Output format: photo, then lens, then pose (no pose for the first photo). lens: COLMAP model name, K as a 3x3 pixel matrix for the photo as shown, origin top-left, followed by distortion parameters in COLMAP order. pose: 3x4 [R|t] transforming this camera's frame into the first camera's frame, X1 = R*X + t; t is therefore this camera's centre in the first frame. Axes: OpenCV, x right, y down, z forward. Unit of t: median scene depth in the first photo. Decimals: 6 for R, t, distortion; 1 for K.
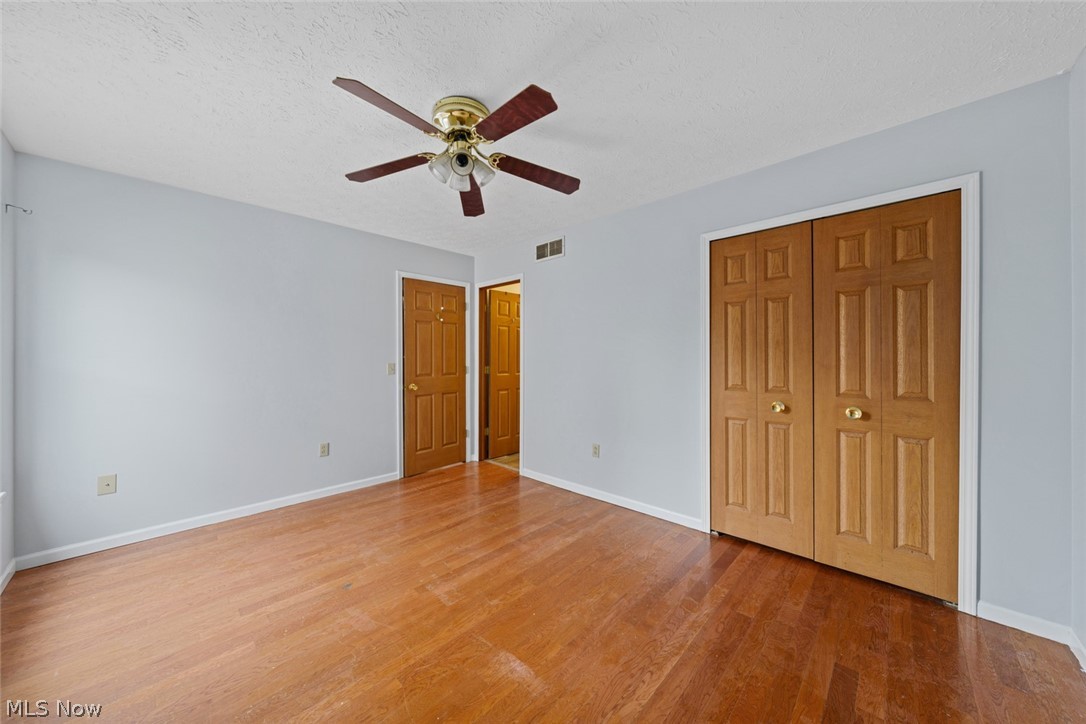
lens RADIAL K [[377.3, 0, 542.5], [0, 377.3, 361.9], [0, 0, 1]] dist [0.000260, -0.000018]
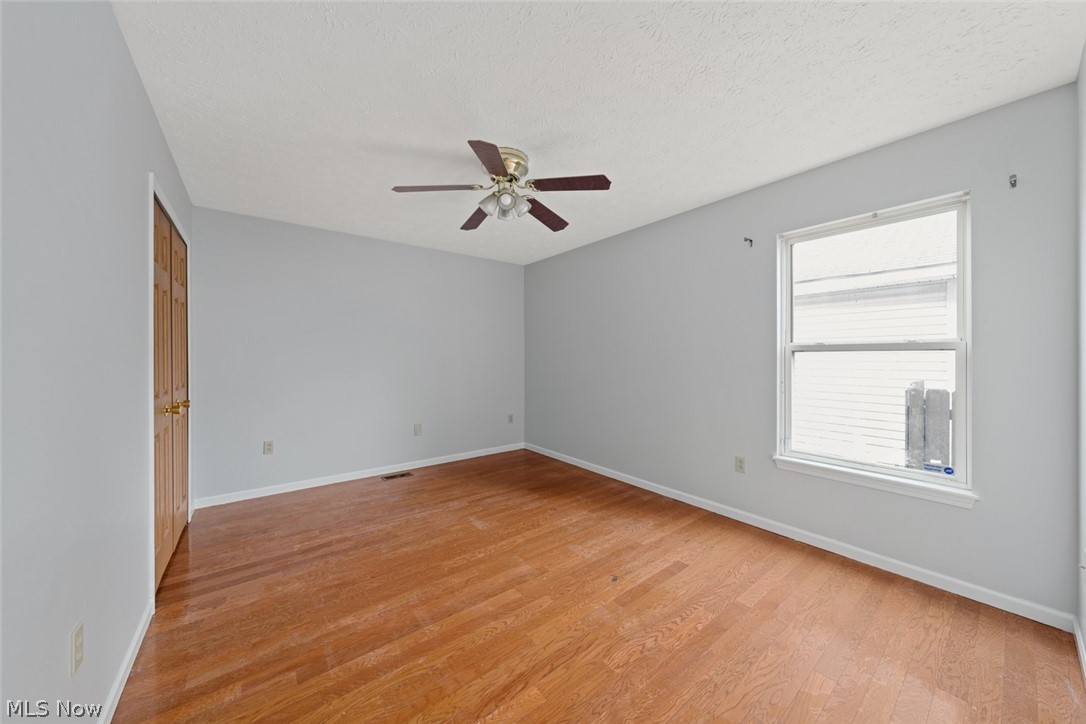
lens RADIAL K [[377.3, 0, 534.7], [0, 377.3, 357.4], [0, 0, 1]] dist [0.000260, -0.000018]
pose [[-0.985633, 0.002105, 0.168887, -0.408205], [0.003722, 0.999950, 0.009259, -0.013593], [-0.168859, 0.009754, -0.985592, 1.742067]]
